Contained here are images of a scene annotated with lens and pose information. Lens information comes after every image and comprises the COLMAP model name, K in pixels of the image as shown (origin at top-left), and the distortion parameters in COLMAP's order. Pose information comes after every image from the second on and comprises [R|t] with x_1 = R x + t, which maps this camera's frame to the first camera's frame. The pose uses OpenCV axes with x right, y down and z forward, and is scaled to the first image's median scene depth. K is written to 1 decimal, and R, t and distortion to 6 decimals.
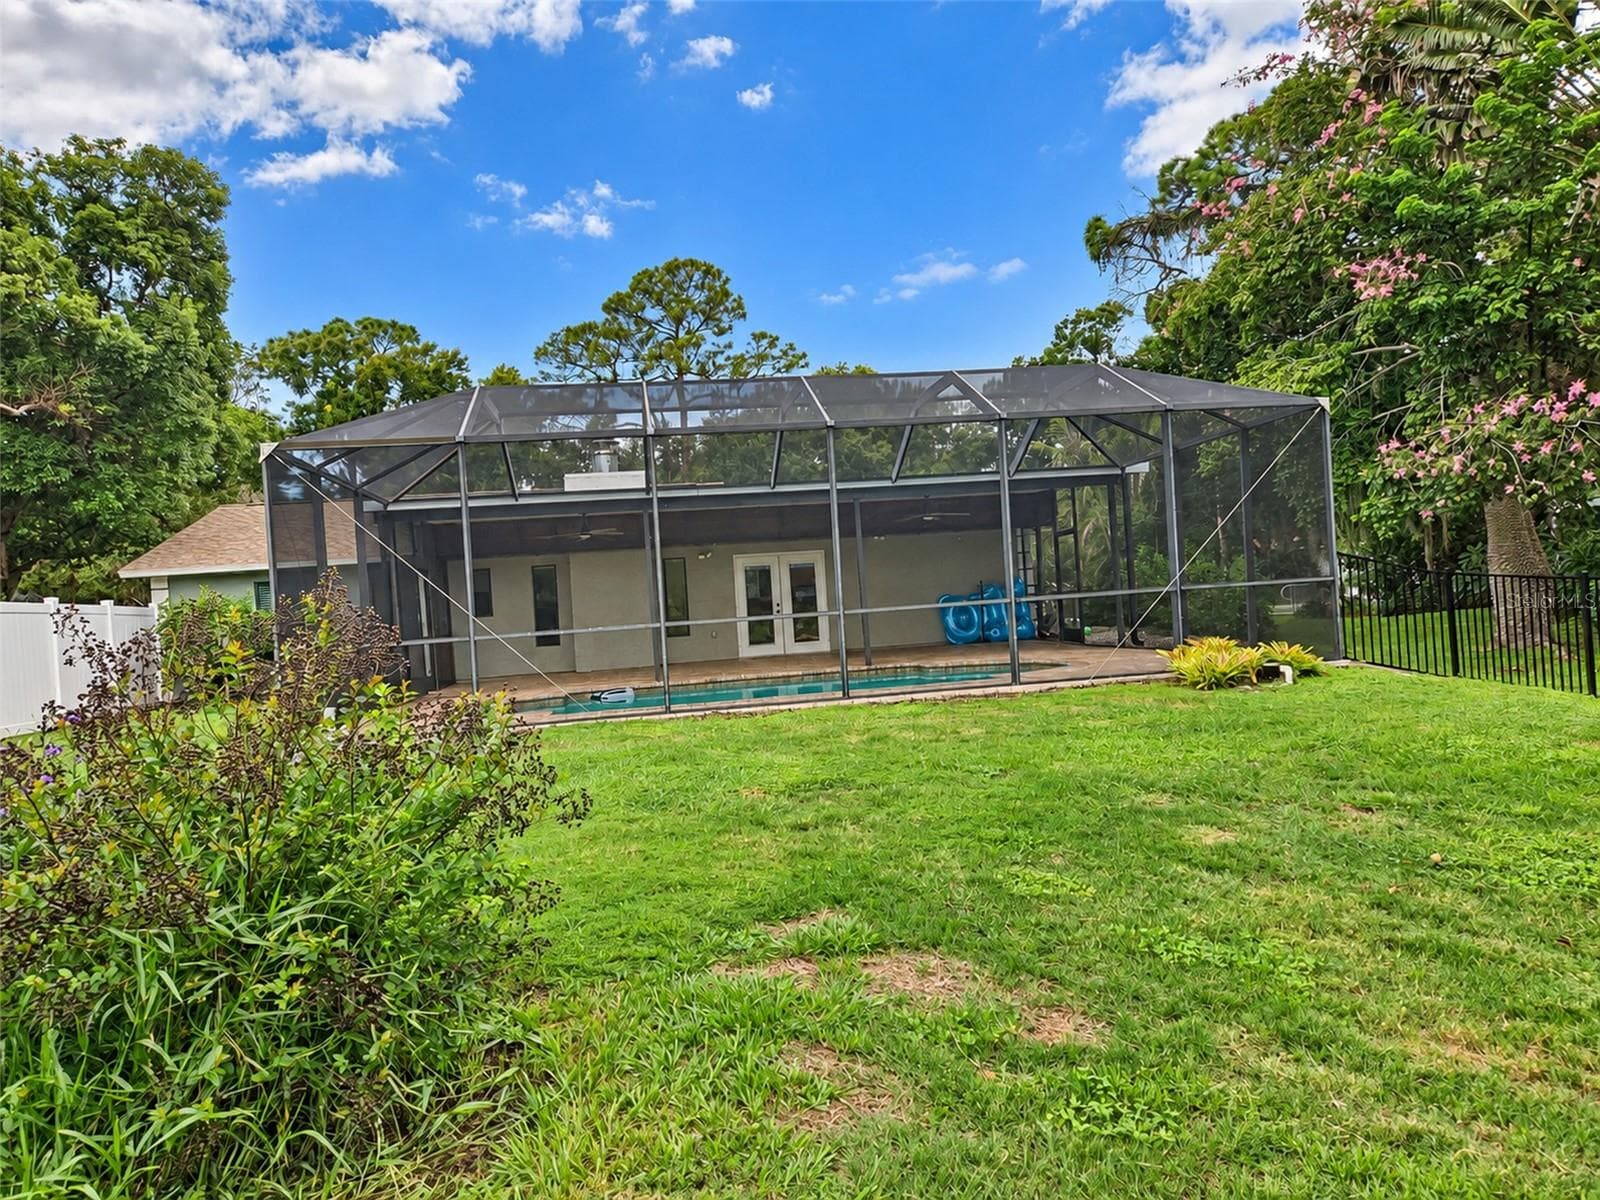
lens RADIAL K [[1338.7, 0, 803.3], [0, 1338.7, 661.3], [0, 0, 1]] dist [0.088542, -0.083829]
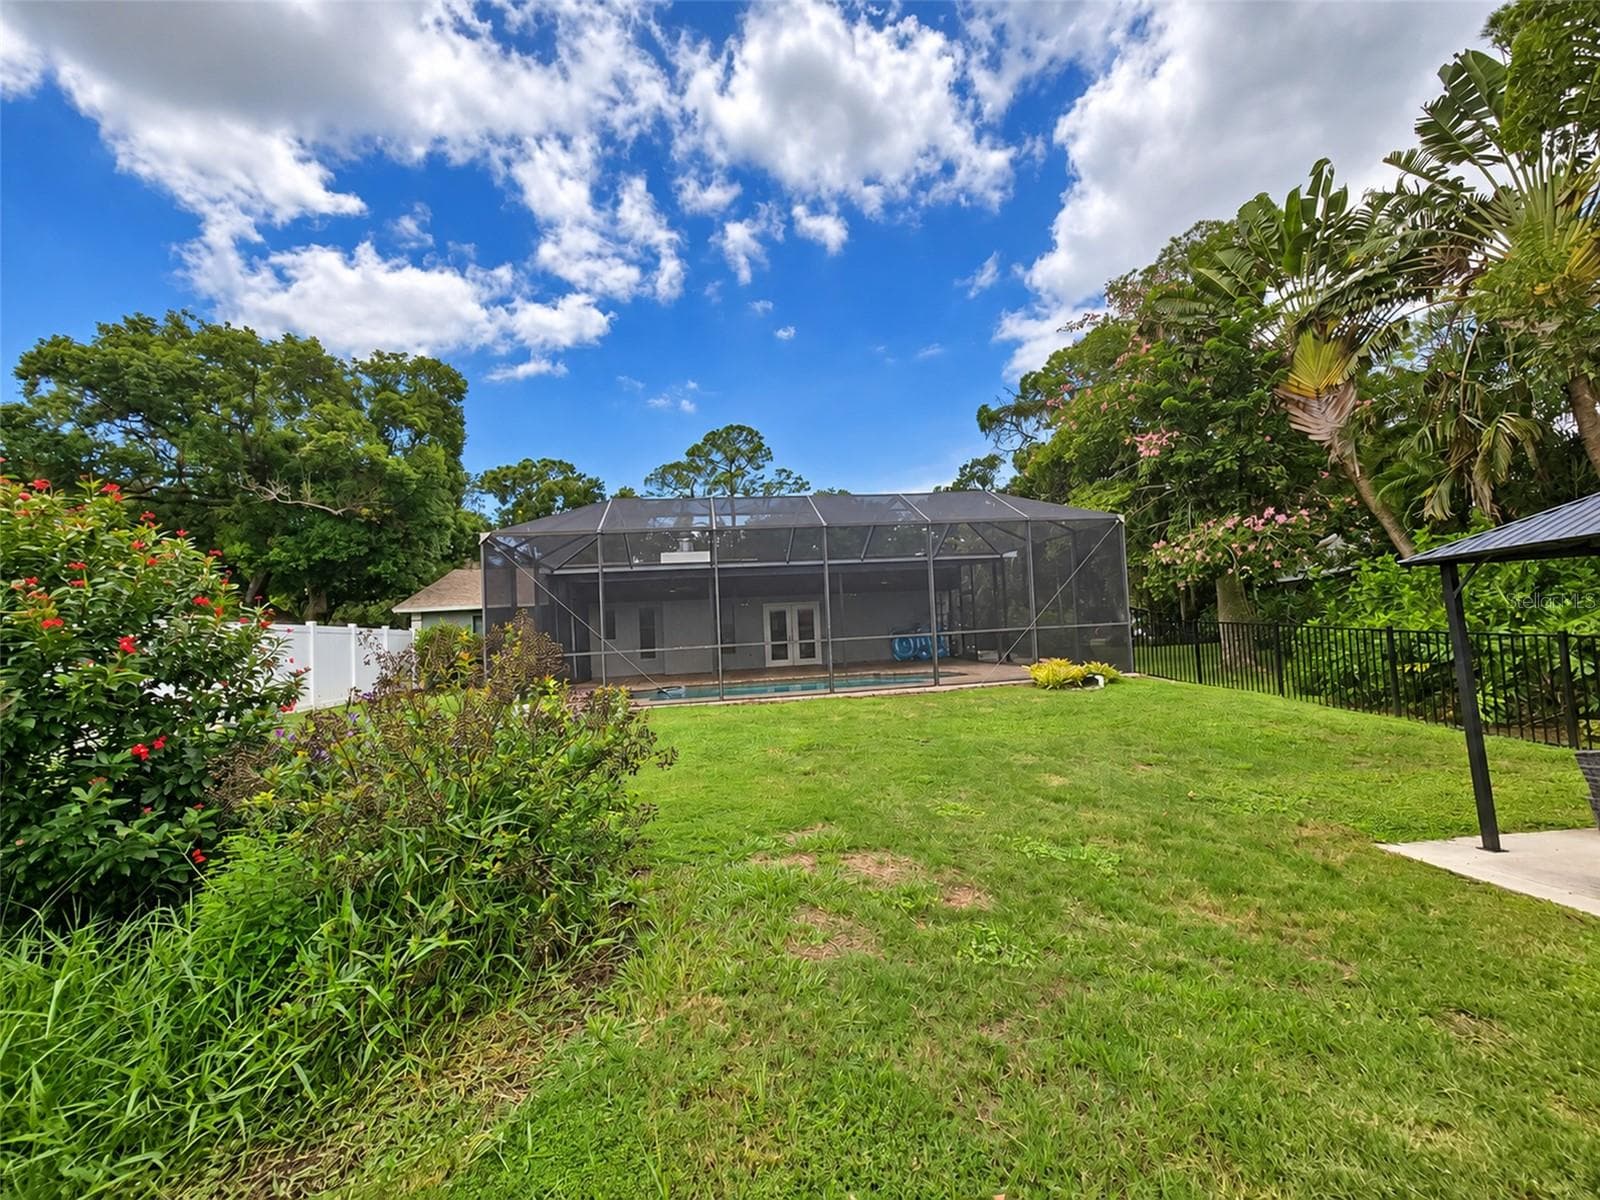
lens RADIAL K [[1083.9, 0, 800.0], [0, 1083.9, 600.0], [0, 0, 1]] dist [0.061835, -0.043440]
pose [[0.999182, 0.013361, 0.038177, -0.060093], [-0.009887, 0.995913, -0.089771, 0.034510], [-0.039220, 0.089320, 0.995230, -0.316221]]
